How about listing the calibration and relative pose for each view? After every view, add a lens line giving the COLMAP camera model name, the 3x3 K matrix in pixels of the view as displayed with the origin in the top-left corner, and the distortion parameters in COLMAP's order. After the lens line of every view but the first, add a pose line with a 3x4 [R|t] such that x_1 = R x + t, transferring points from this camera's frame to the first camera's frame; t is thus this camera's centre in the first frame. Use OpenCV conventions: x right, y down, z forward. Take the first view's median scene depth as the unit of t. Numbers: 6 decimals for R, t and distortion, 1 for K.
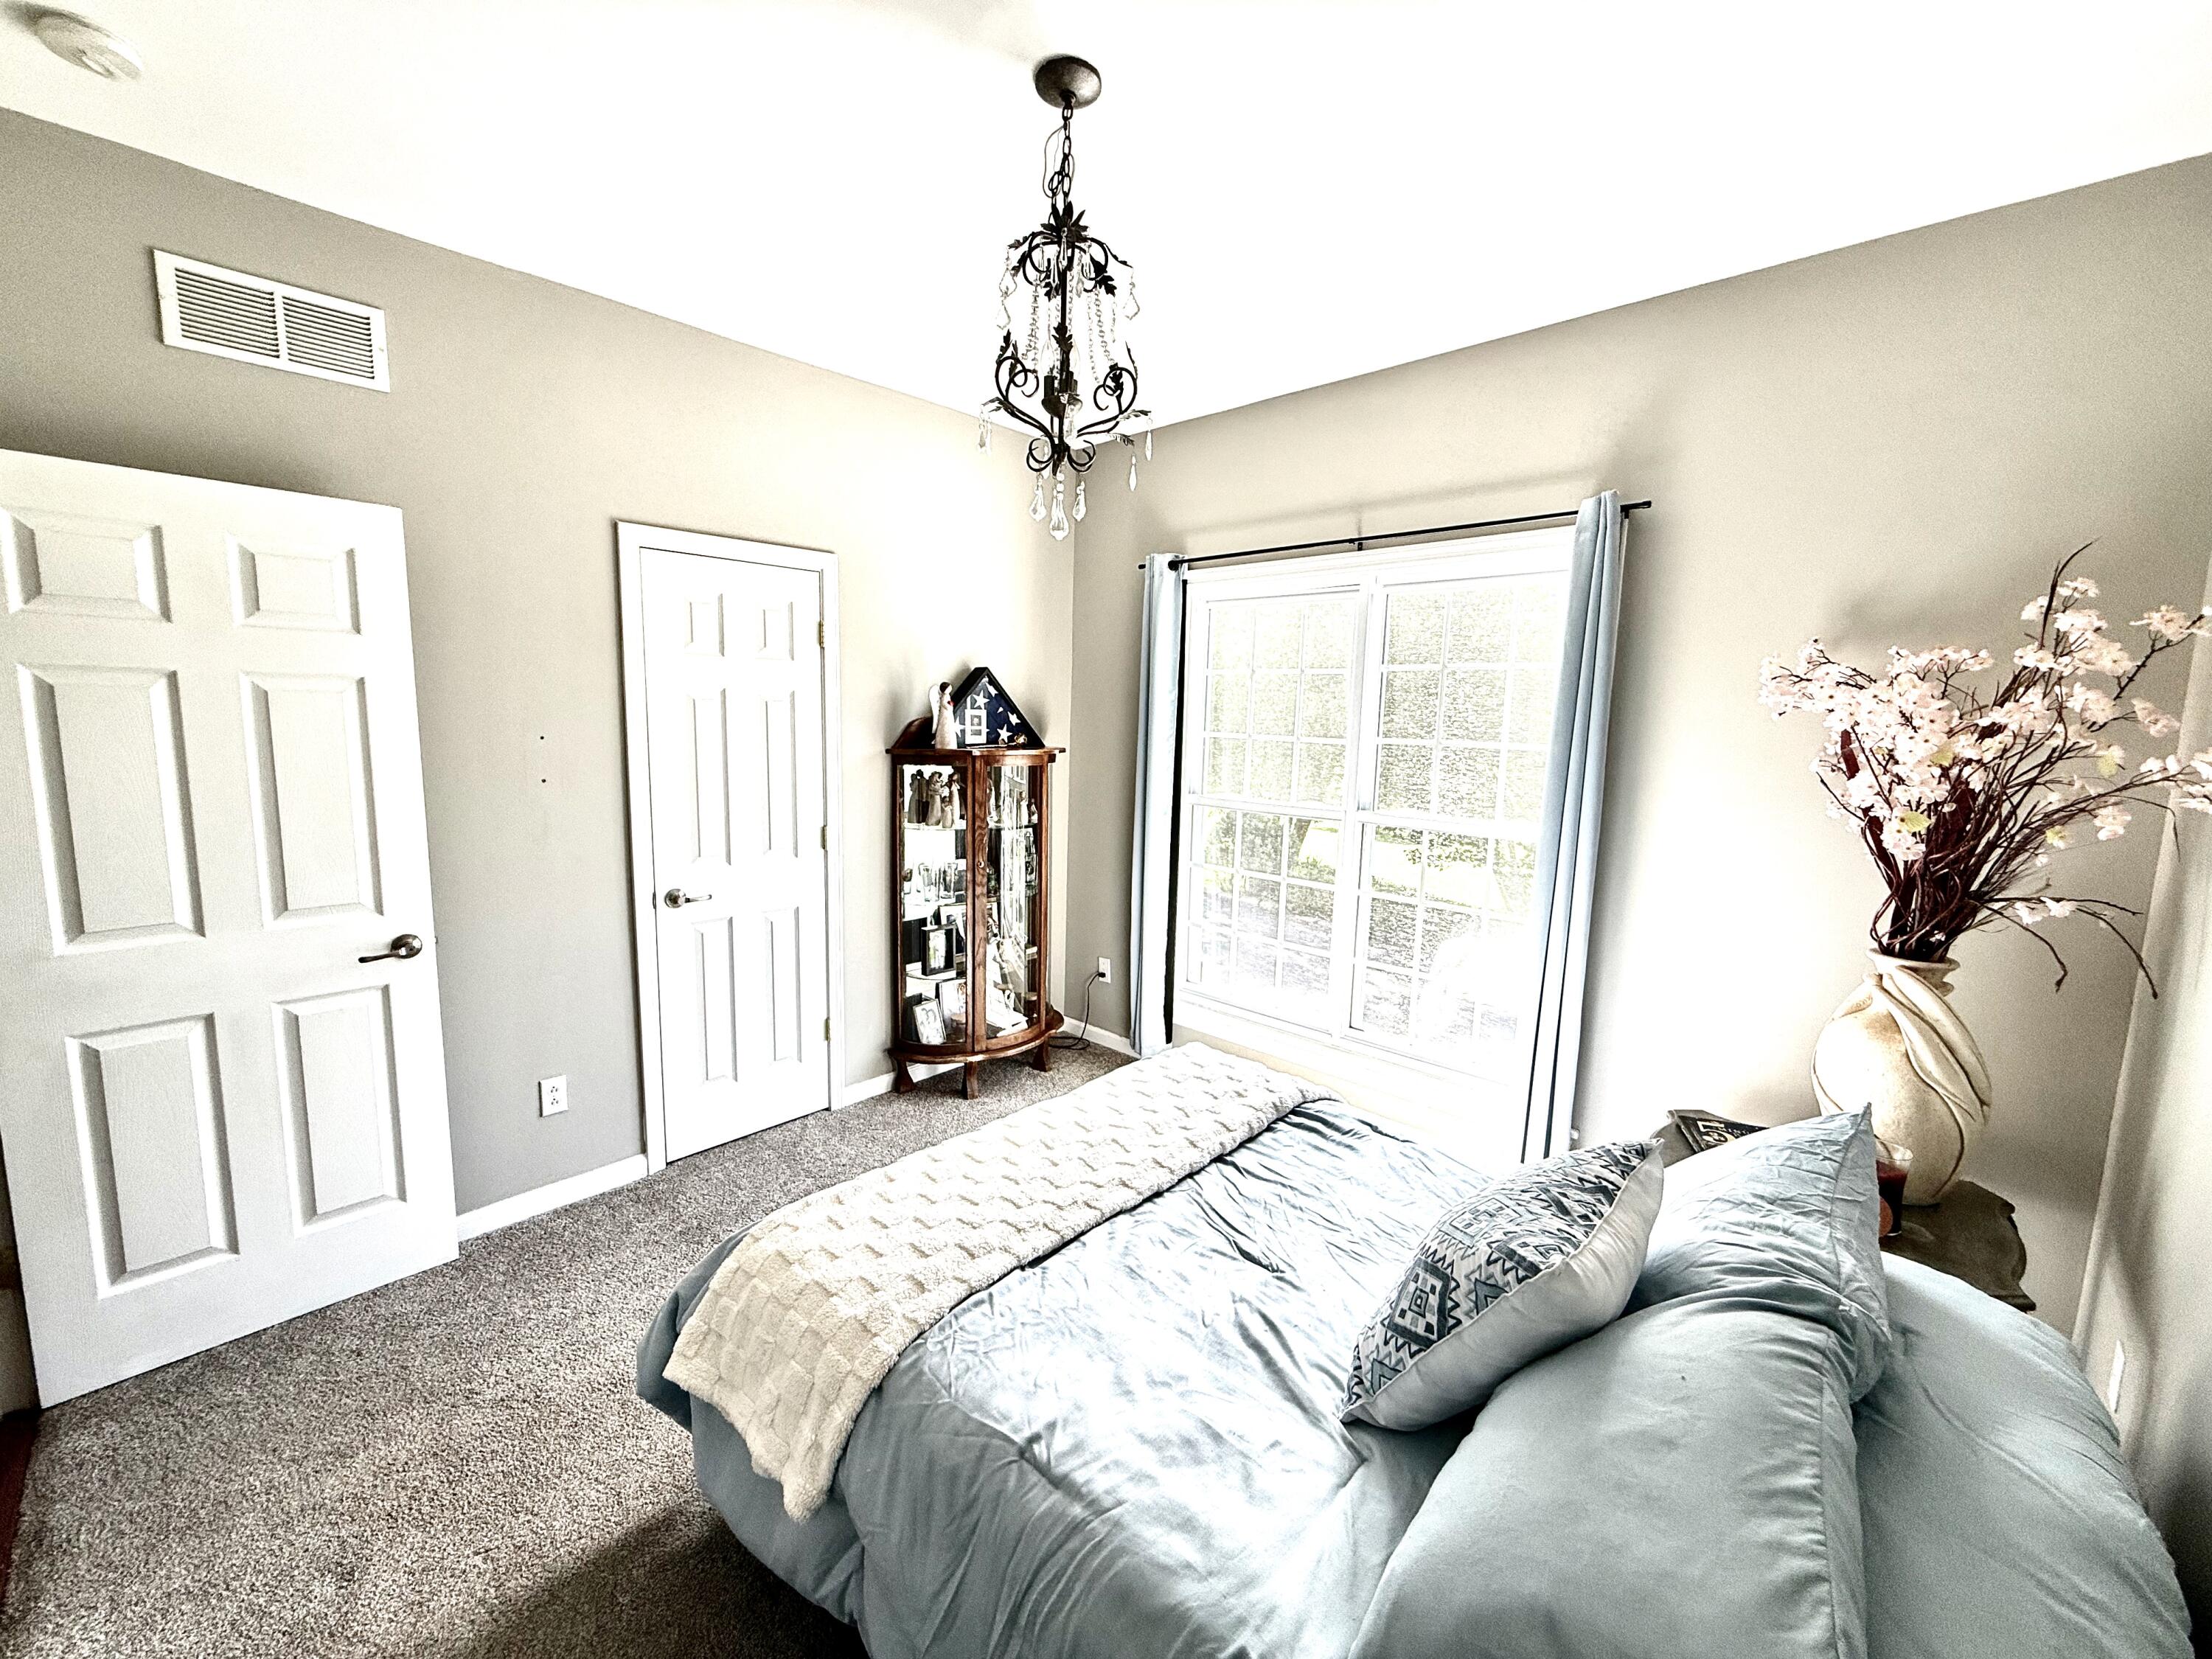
lens RADIAL K [[883.6, 0, 1099.2], [0, 883.6, 823.8], [0, 0, 1]] dist [-0.000913, -0.000085]
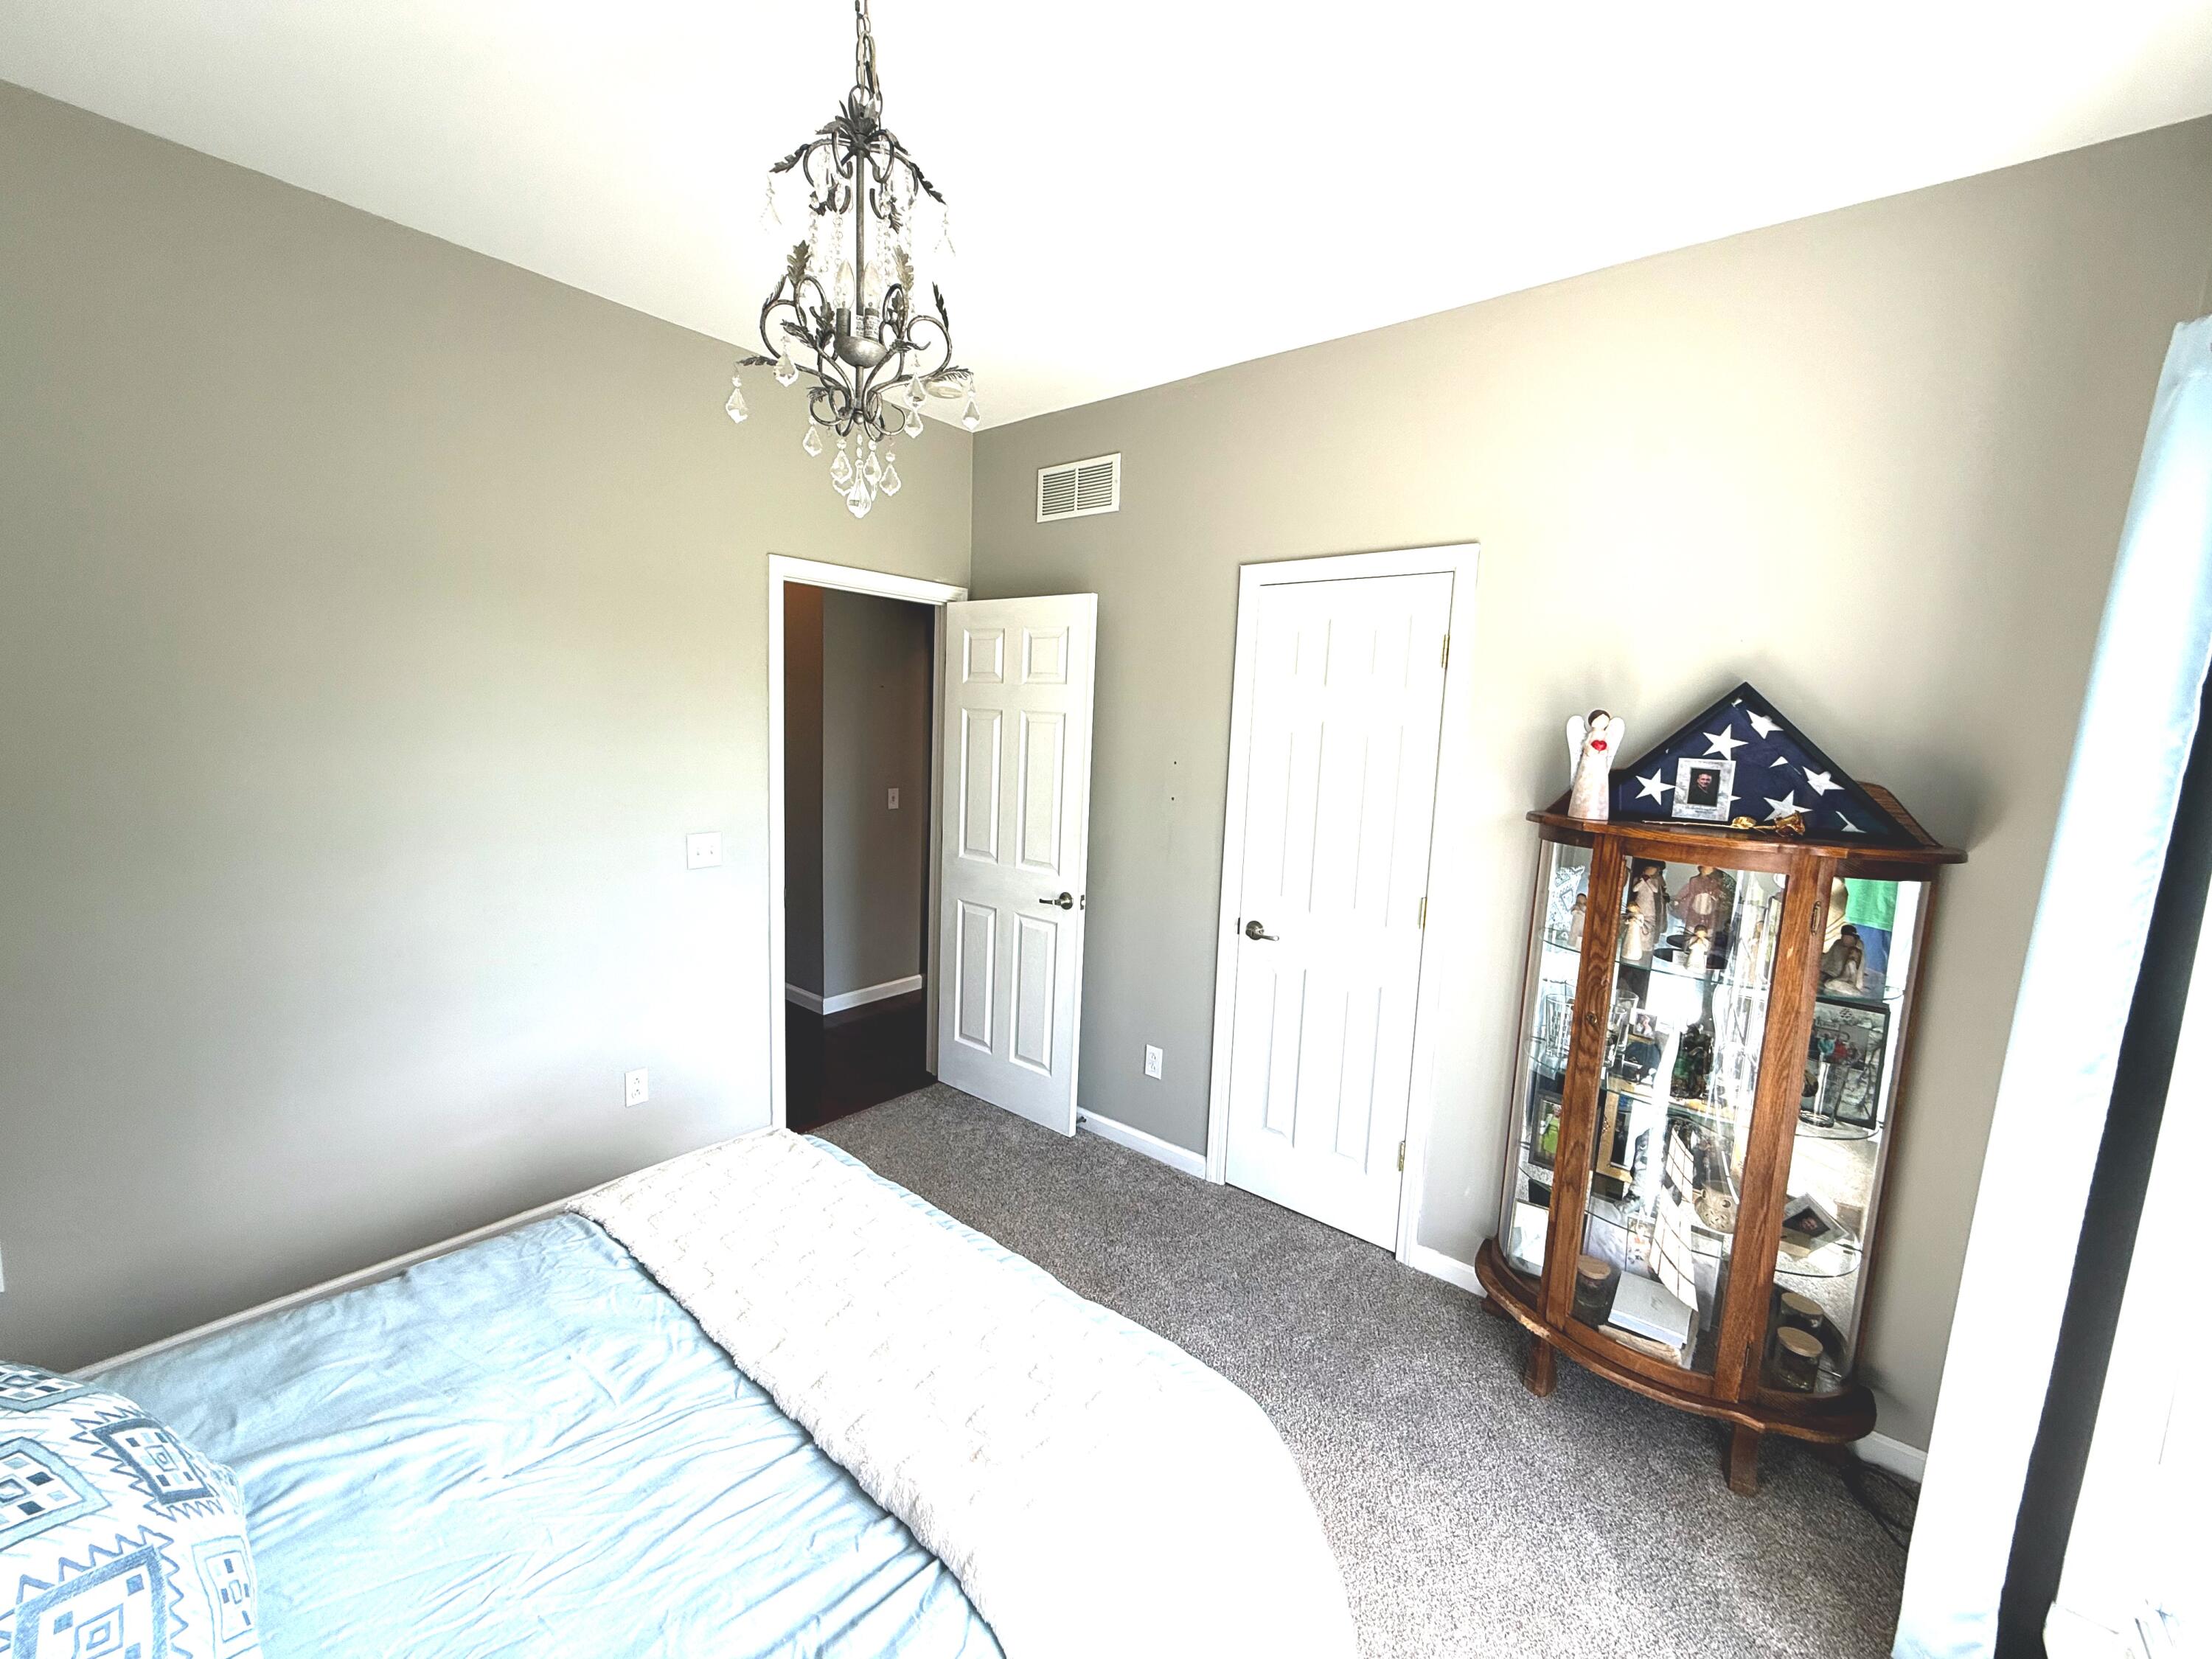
lens RADIAL K [[883.6, 0, 1099.2], [0, 883.6, 823.8], [0, 0, 1]] dist [-0.000913, -0.000085]
pose [[0.065548, 0.099631, -0.992863, 0.534462], [-0.165968, 0.982232, 0.087607, -0.100794], [0.983950, 0.159041, 0.080918, 0.793675]]
